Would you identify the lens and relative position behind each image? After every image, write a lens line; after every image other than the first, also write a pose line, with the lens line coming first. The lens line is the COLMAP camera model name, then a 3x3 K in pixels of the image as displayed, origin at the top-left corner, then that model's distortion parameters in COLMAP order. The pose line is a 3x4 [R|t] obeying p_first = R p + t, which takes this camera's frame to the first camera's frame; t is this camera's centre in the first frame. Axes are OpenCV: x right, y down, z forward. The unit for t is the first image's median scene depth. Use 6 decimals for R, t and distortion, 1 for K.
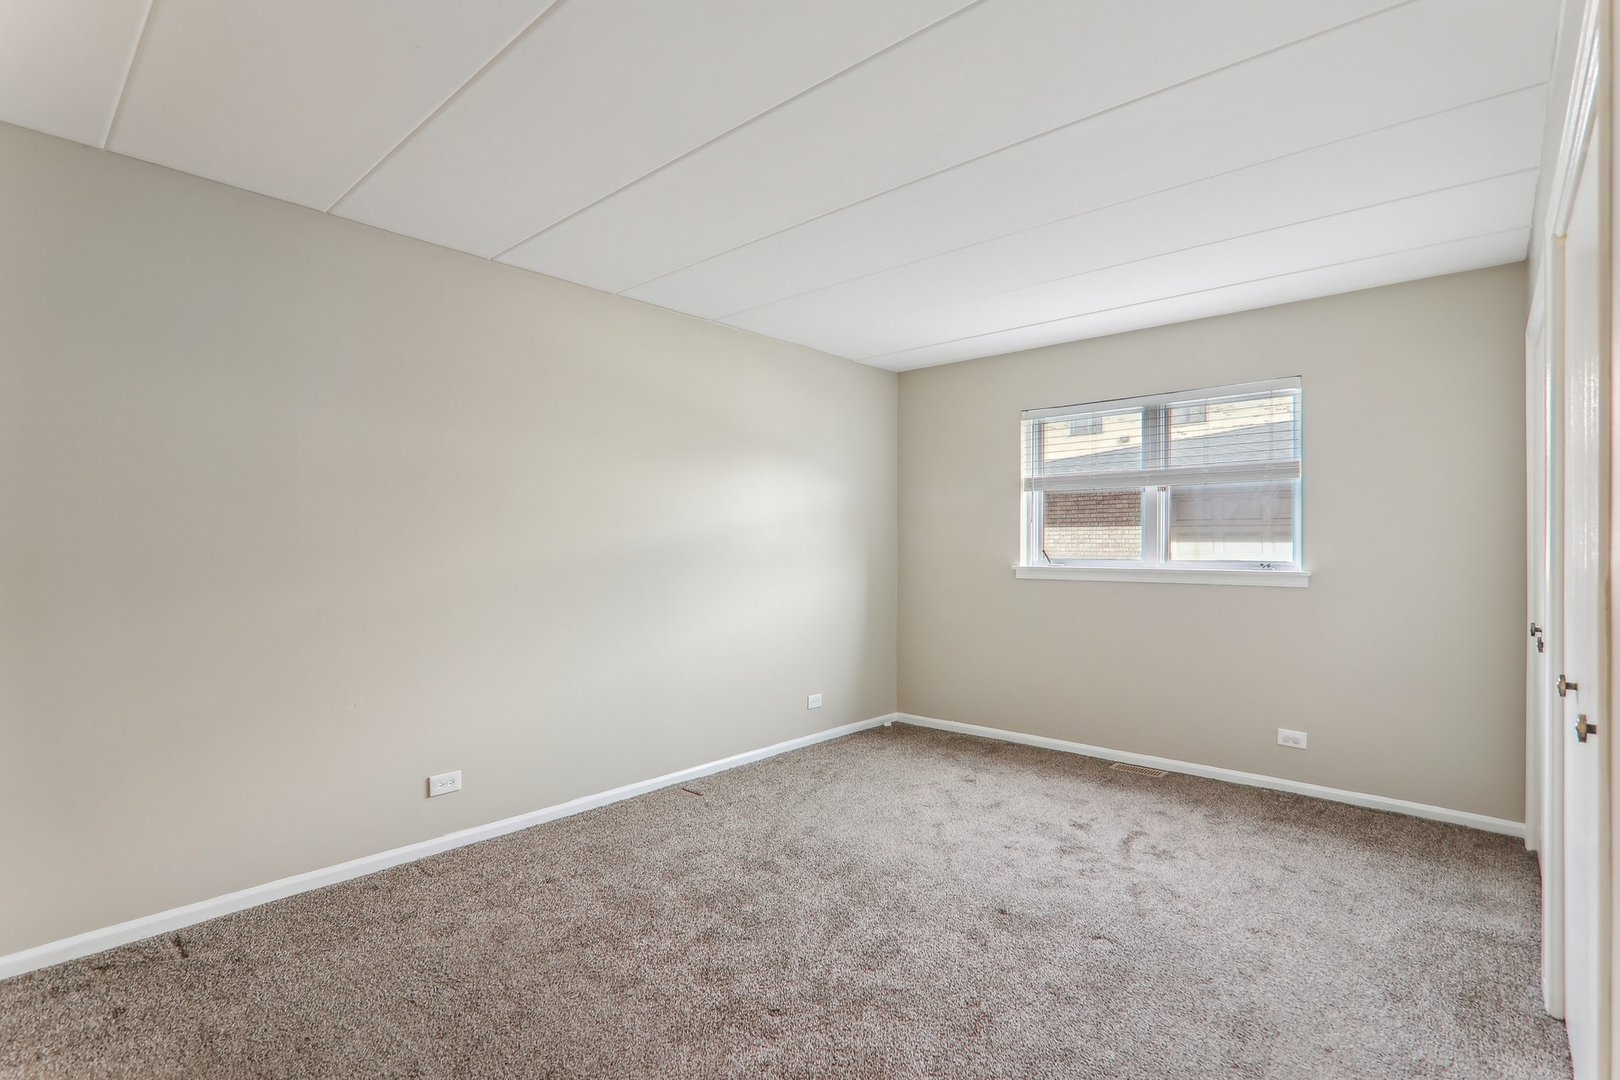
lens RADIAL K [[761.9, 0, 818.2], [0, 761.9, 548.1], [0, 0, 1]] dist [-0.011436, -0.000444]
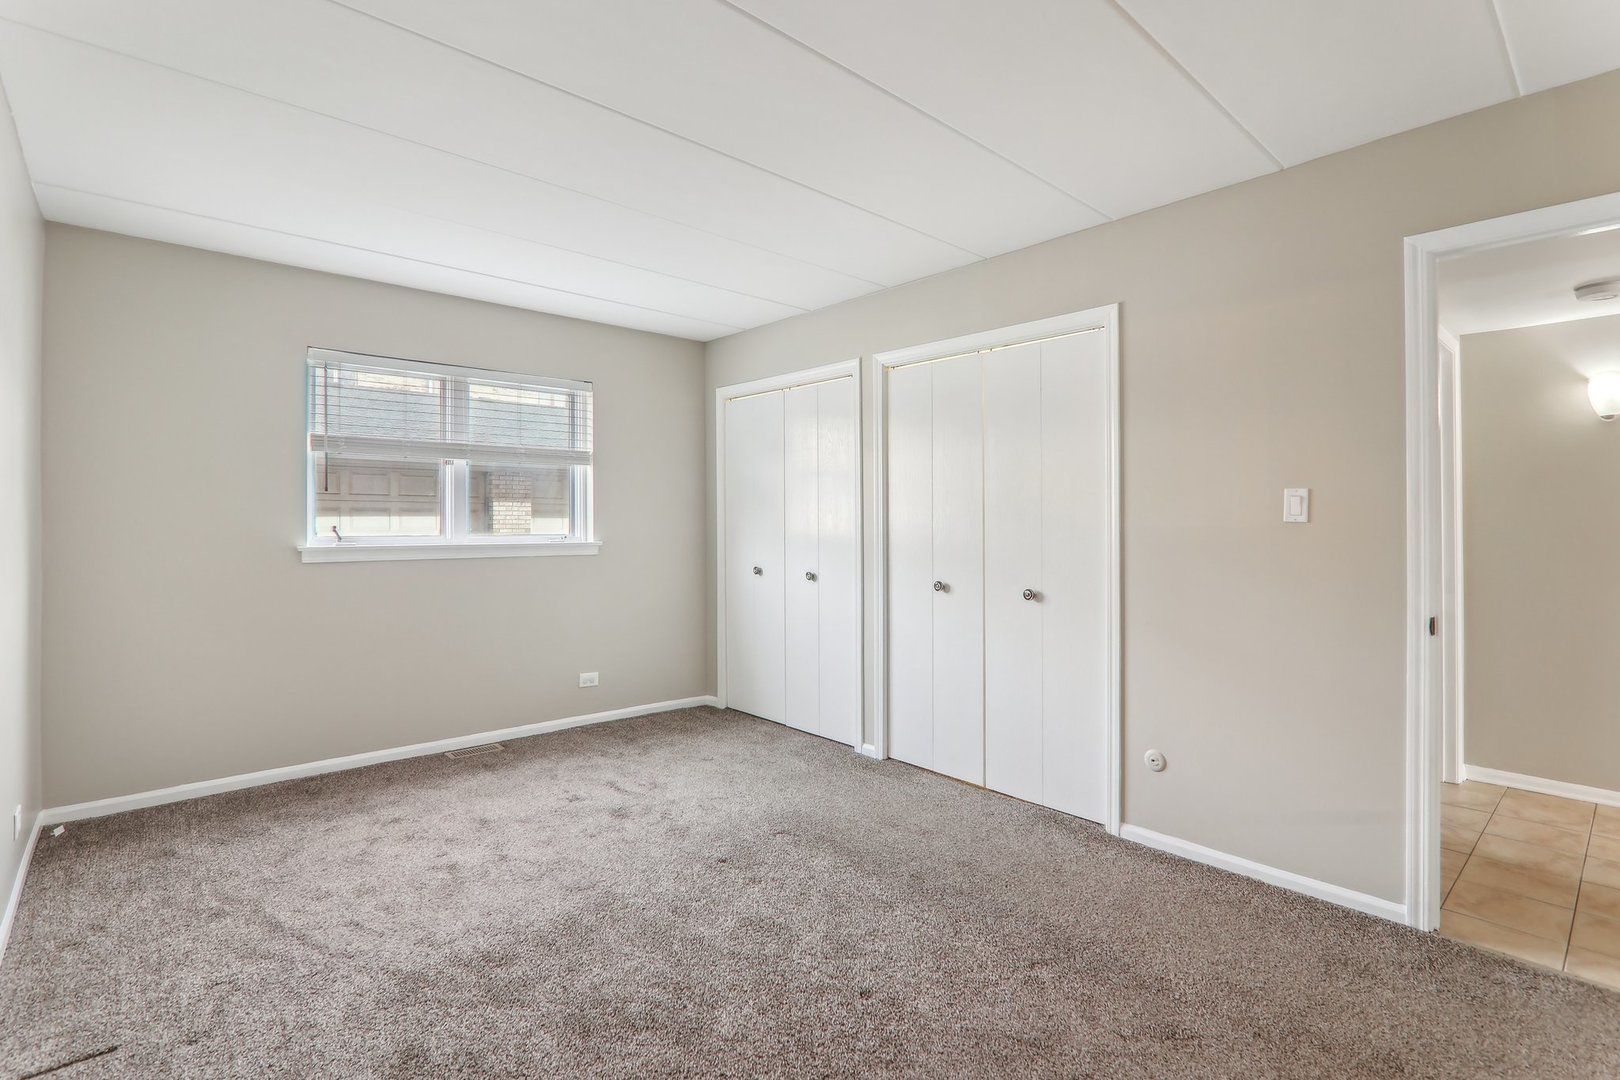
lens RADIAL K [[761.9, 0, 810.7], [0, 761.9, 530.5], [0, 0, 1]] dist [-0.011436, -0.000444]
pose [[0.121035, -0.011145, 0.992586, -0.540459], [0.002729, 0.999937, 0.010895, -0.000150], [-0.992644, 0.001390, 0.121058, 0.499025]]
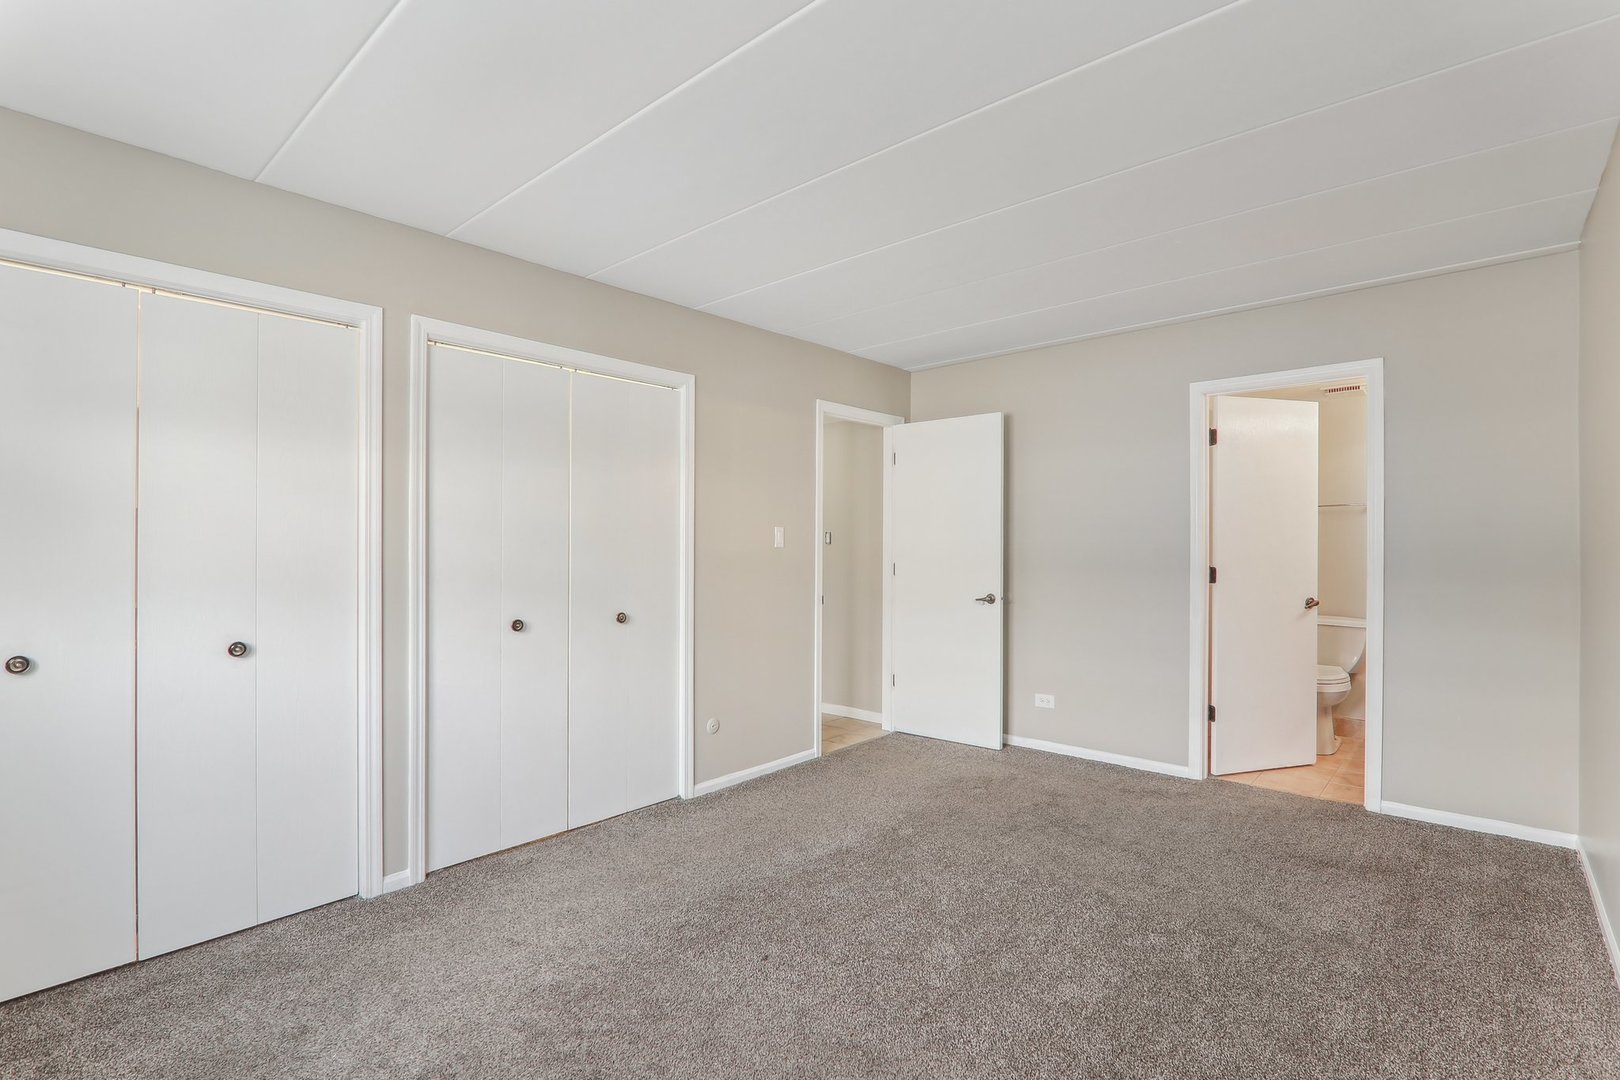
lens RADIAL K [[761.9, 0, 805.3], [0, 761.9, 537.4], [0, 0, 1]] dist [-0.011436, -0.000444]
pose [[-0.999872, 0.000290, 0.016020, 0.125059], [0.000276, 1.000000, -0.000905, -0.013119], [-0.016020, -0.000900, -0.999871, 1.285060]]
